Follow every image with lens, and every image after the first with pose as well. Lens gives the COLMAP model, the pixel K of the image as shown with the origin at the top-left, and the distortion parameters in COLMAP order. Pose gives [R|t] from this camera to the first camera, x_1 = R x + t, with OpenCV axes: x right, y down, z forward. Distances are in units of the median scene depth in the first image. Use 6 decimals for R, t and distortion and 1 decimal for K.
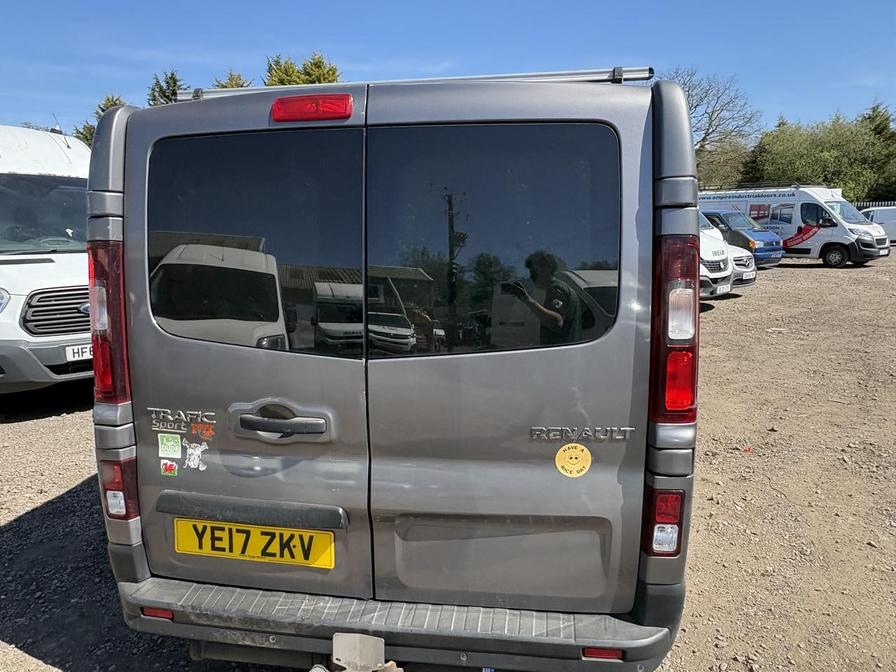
lens RADIAL K [[625.7, 0, 439.3], [0, 625.7, 343.2], [0, 0, 1]] dist [0.000547, -0.000538]
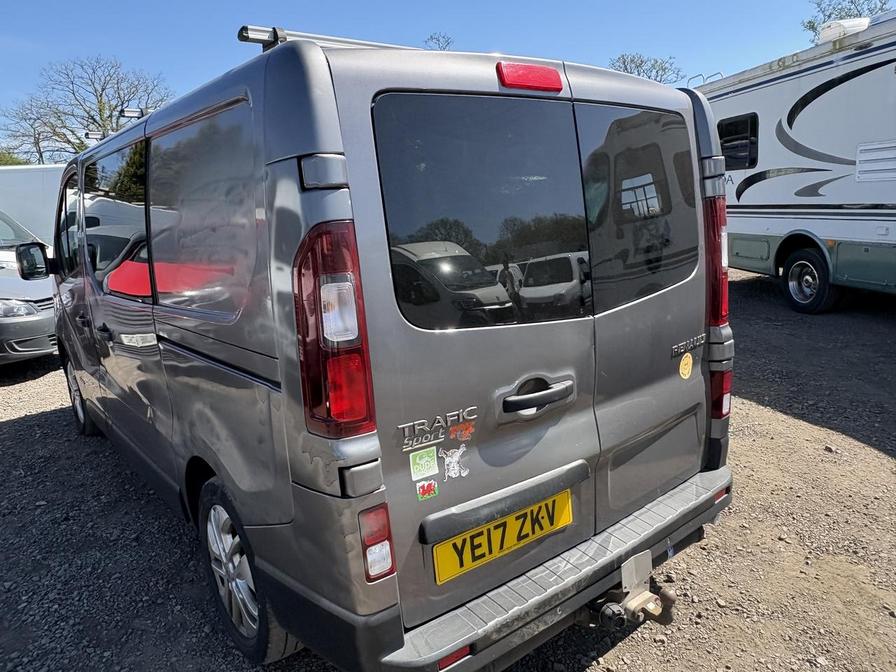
lens RADIAL K [[625.7, 0, 450.5], [0, 625.7, 336.0], [0, 0, 1]] dist [0.000547, -0.000538]
pose [[0.675269, -0.175340, 0.716427, -0.988623], [0.169208, 0.982253, 0.080913, -0.065070], [-0.717900, 0.066587, 0.692954, 0.391760]]
